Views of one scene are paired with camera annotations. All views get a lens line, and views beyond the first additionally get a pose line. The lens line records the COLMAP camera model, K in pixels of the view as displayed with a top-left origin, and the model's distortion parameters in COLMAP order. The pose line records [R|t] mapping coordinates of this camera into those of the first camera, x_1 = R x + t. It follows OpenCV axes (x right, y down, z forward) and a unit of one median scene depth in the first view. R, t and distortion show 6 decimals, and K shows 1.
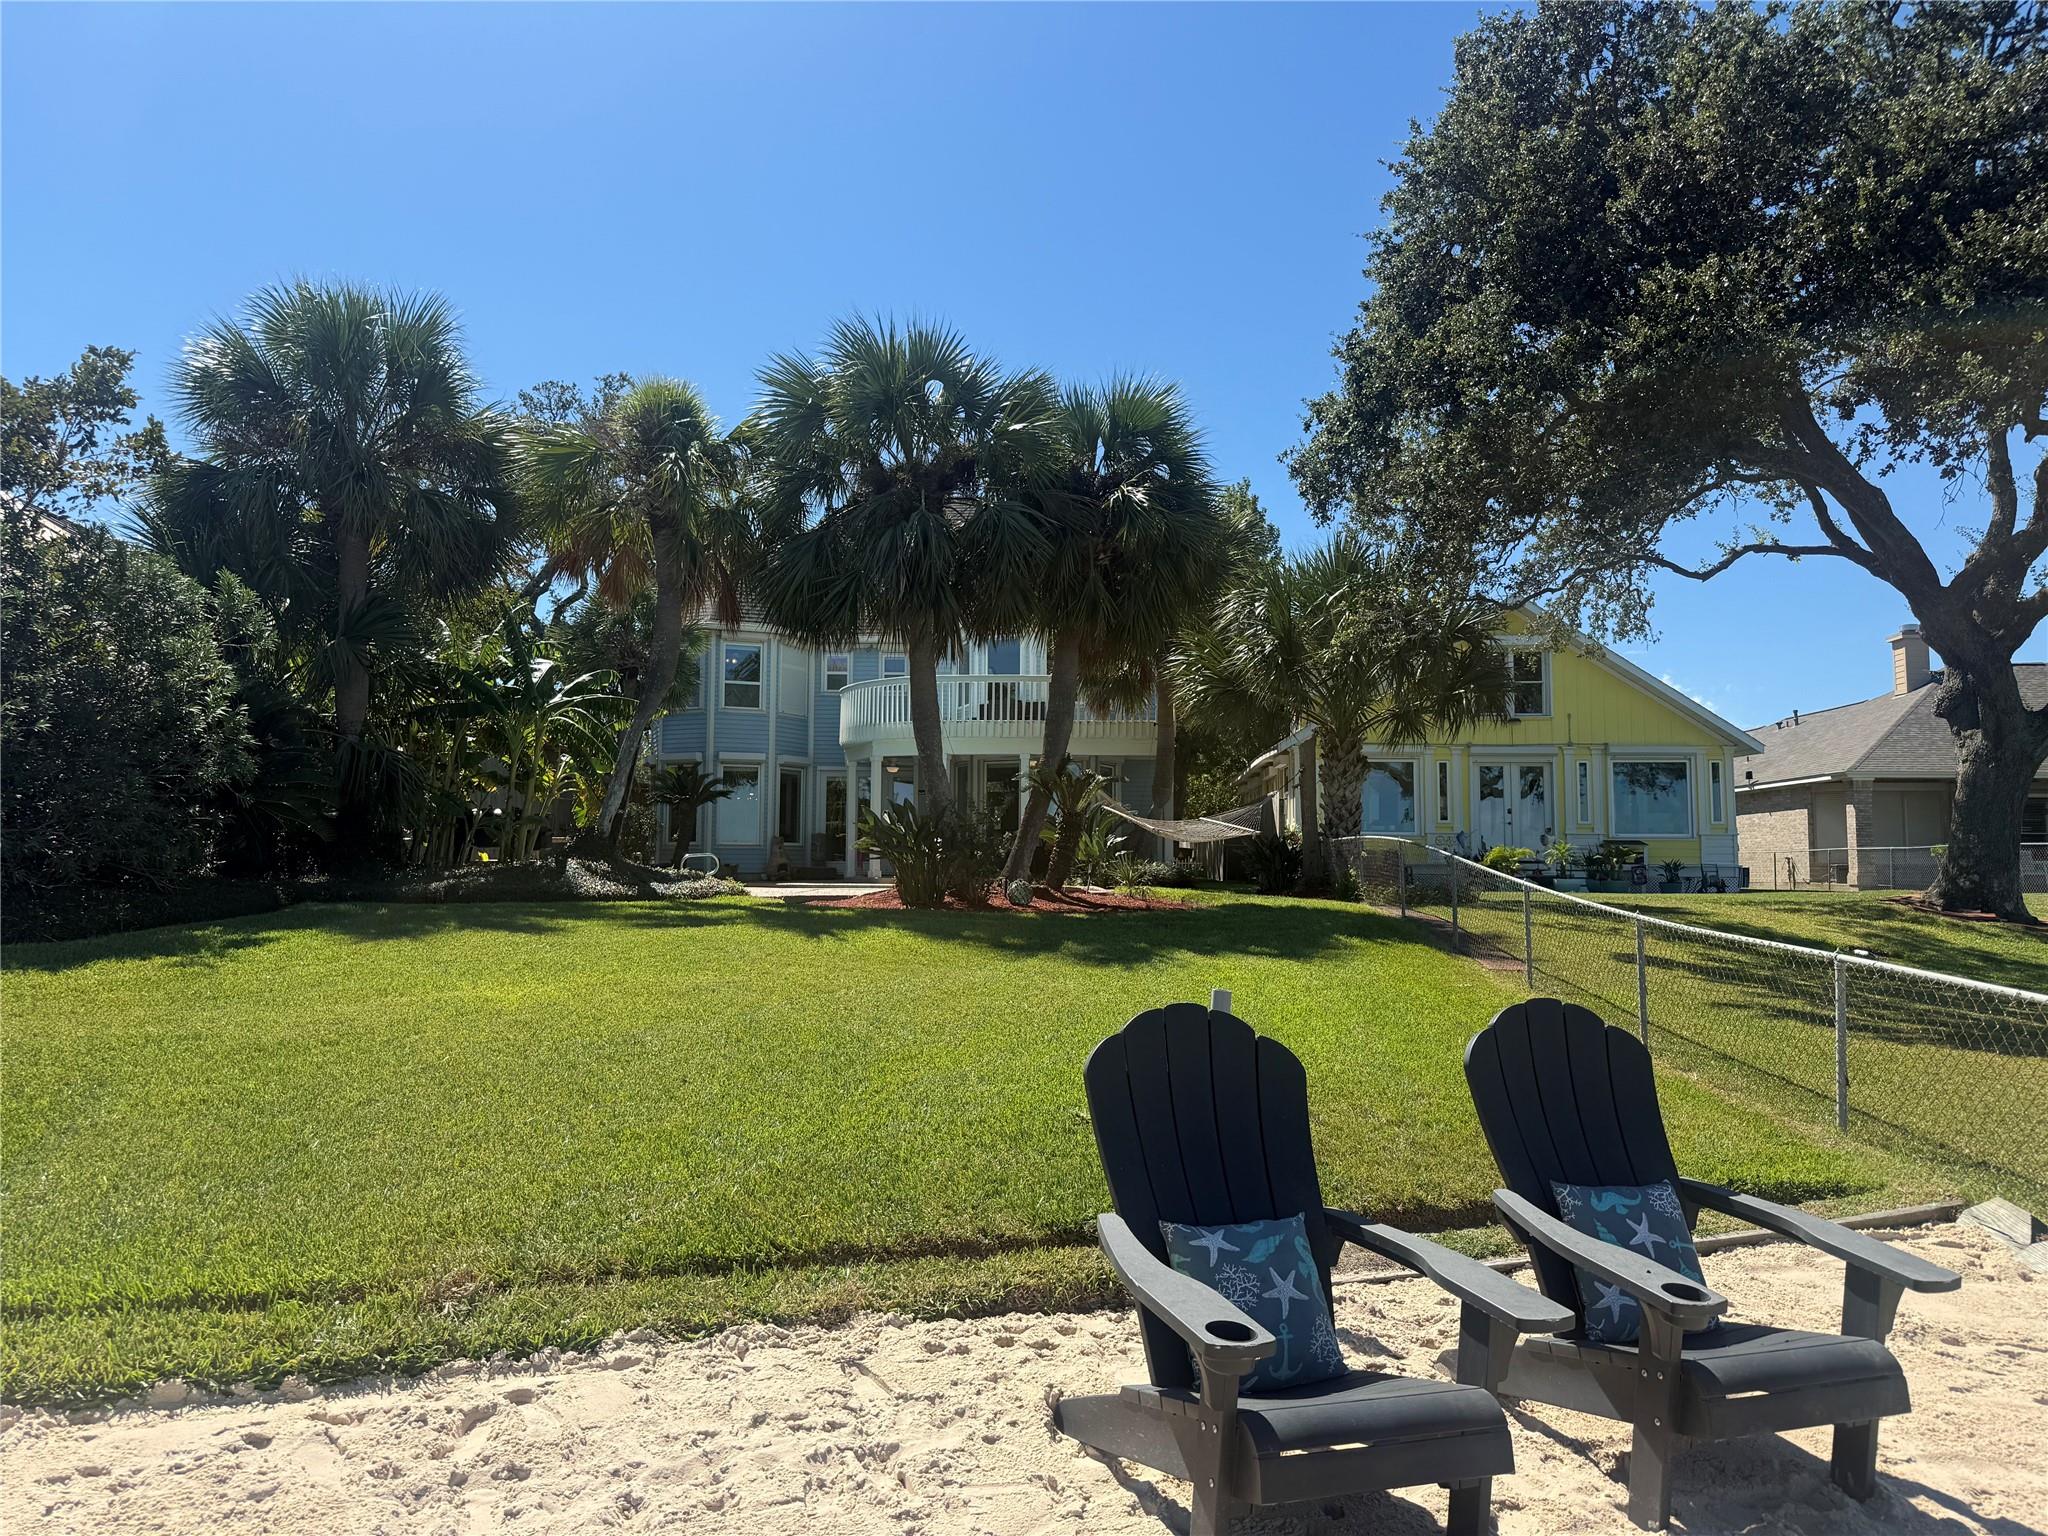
lens RADIAL K [[1423.0, 0, 1020.0], [0, 1423.0, 756.6], [0, 0, 1]] dist [0.066103, -0.079754]
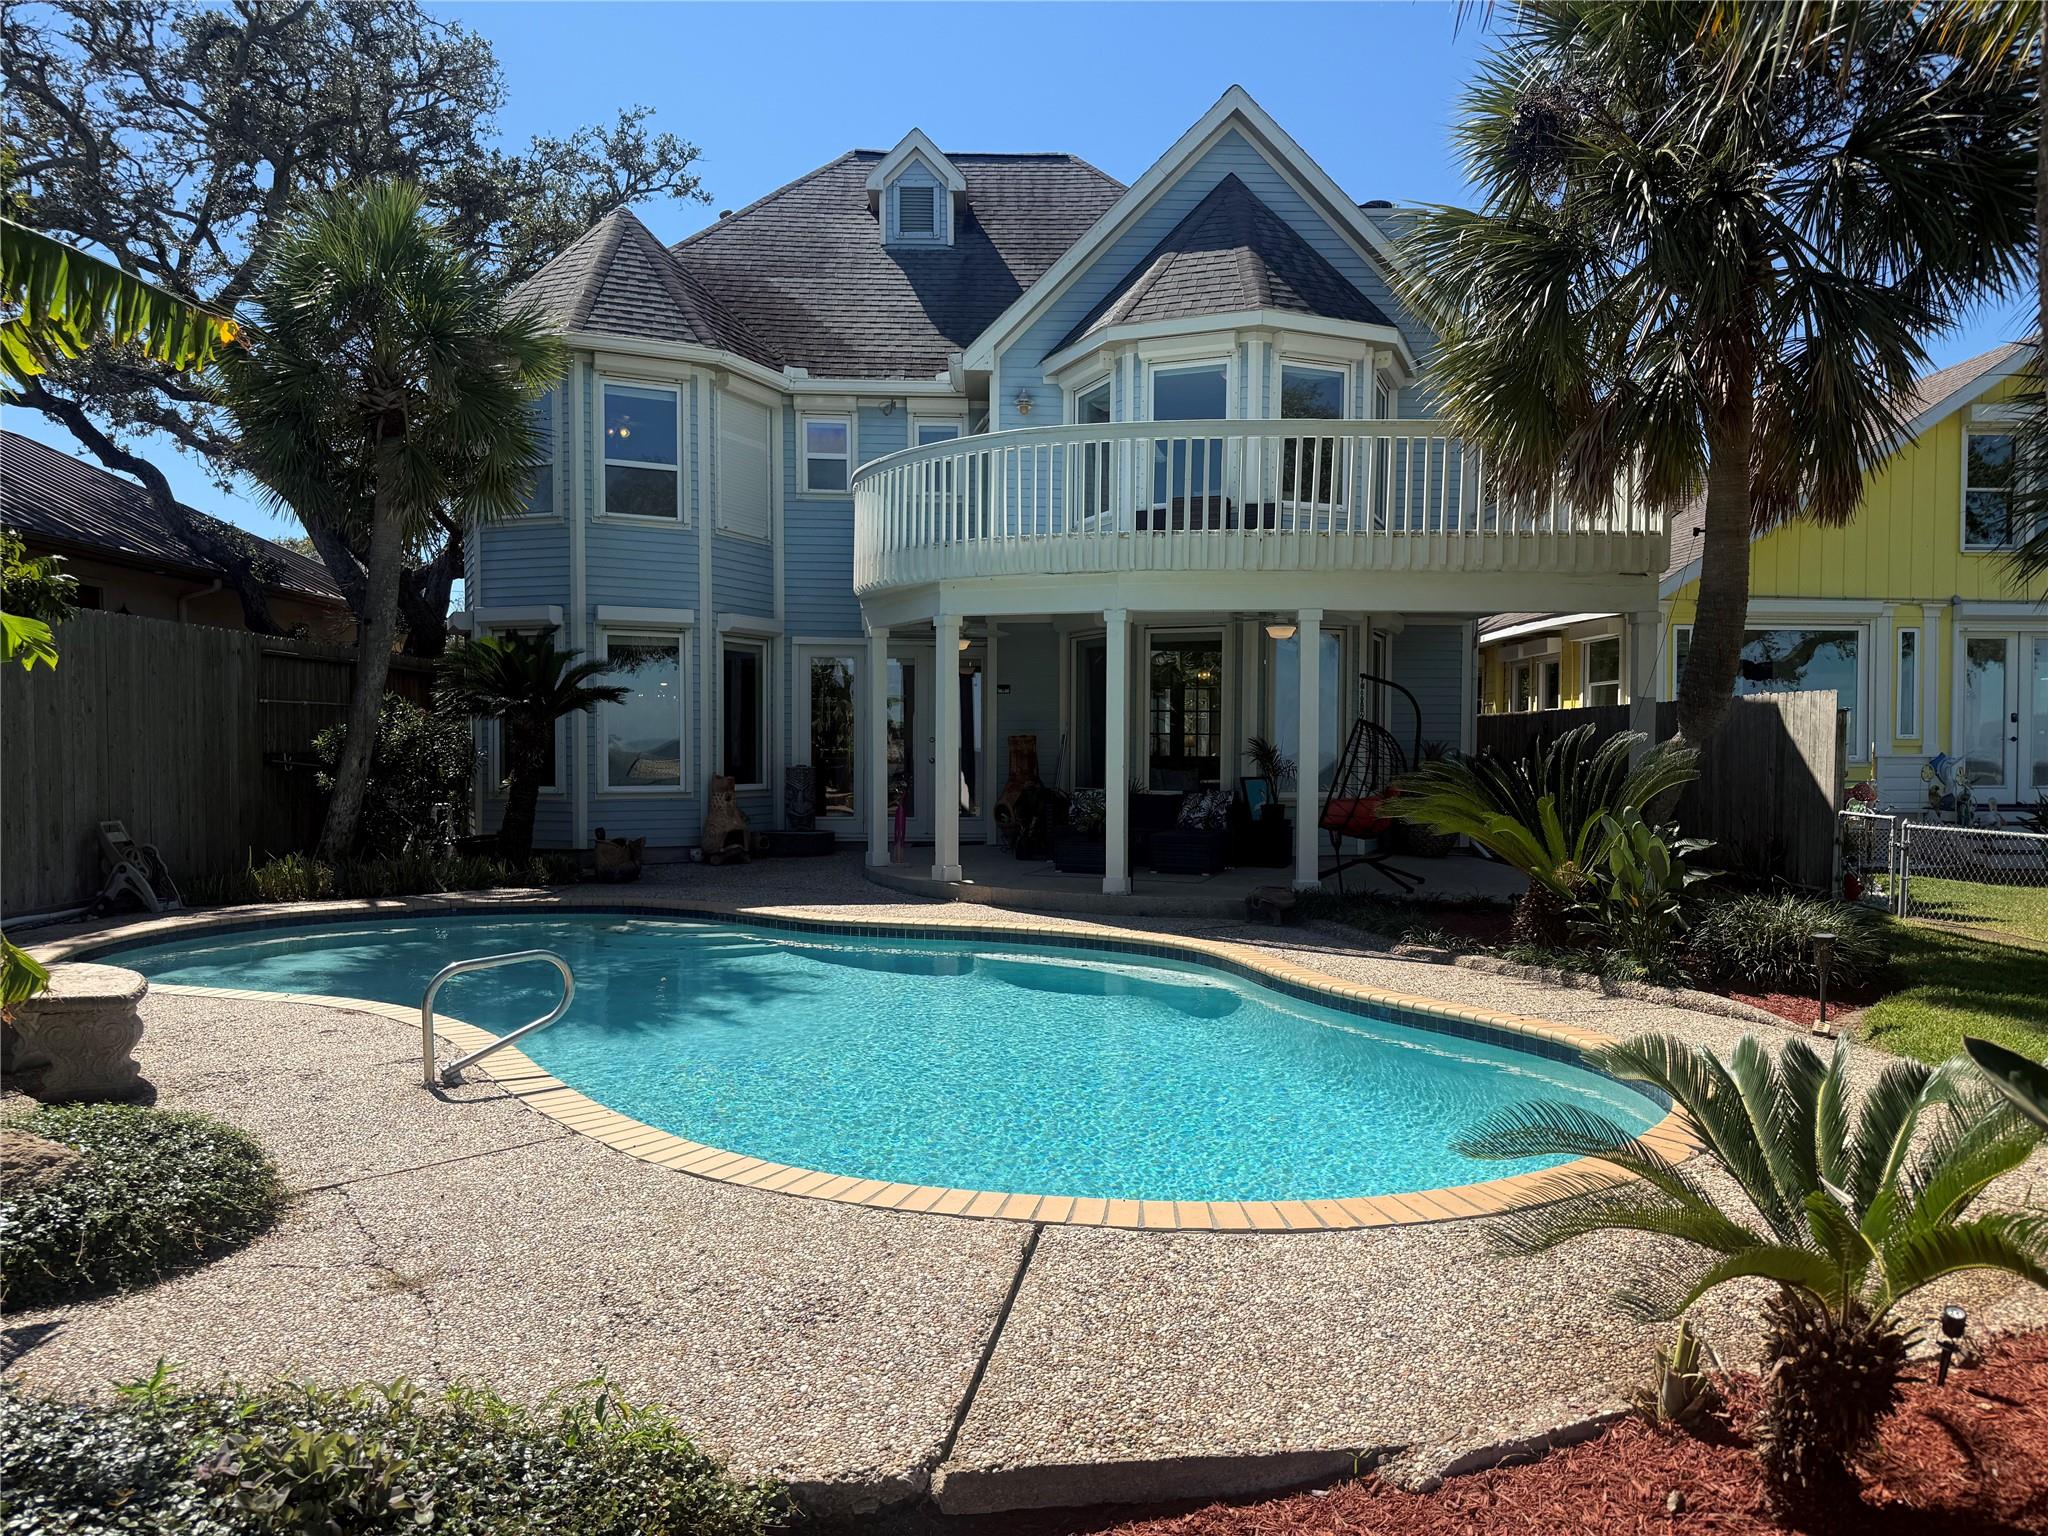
lens RADIAL K [[1423.0, 0, 1033.3], [0, 1423.0, 776.0], [0, 0, 1]] dist [0.066103, -0.079754]
pose [[0.996666, -0.005914, 0.081381, -0.101604], [-0.002176, 0.995089, 0.098963, 0.005768], [-0.081567, -0.098810, 0.991758, 0.491792]]
